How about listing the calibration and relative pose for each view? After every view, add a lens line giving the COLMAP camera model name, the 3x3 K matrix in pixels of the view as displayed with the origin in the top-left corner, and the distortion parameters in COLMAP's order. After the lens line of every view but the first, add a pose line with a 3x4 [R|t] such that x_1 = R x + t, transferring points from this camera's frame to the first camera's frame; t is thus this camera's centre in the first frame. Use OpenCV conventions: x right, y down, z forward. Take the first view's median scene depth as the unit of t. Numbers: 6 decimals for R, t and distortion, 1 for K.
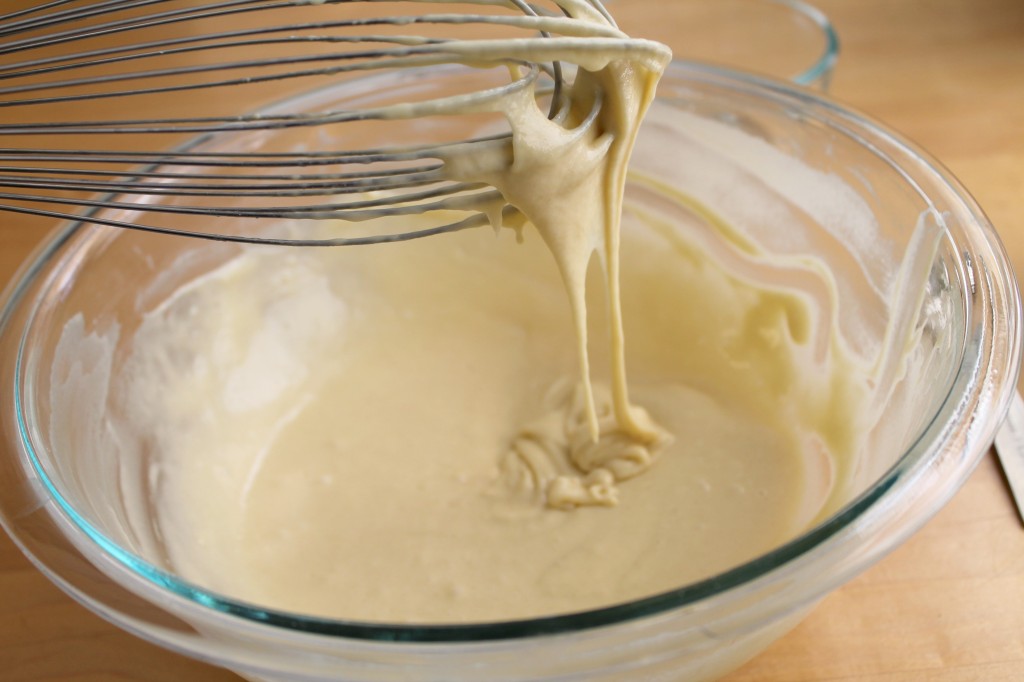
lens RADIAL K [[1199.5, 0, 512.0], [0, 1199.5, 341.0], [0, 0, 1]] dist [-0.079396, 0.008012]
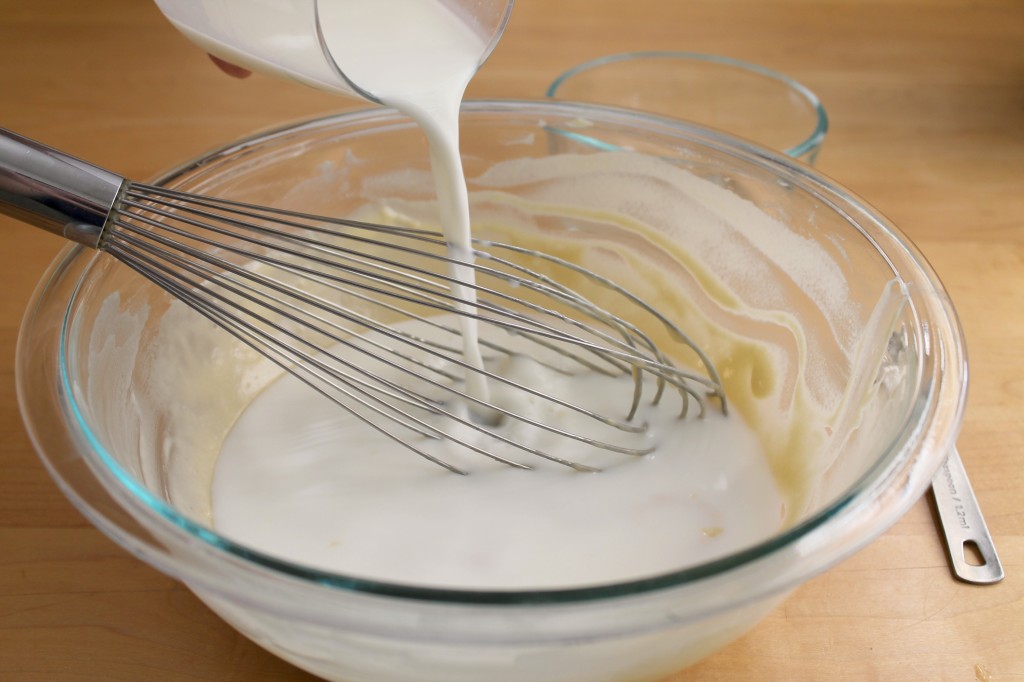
lens RADIAL K [[1199.5, 0, 512.0], [0, 1199.5, 341.0], [0, 0, 1]] dist [-0.079396, 0.008012]
pose [[0.994027, 0.105400, 0.028317, -0.030431], [-0.104287, 0.993811, -0.038252, 0.025583], [-0.032174, 0.035071, 0.998867, -0.096382]]
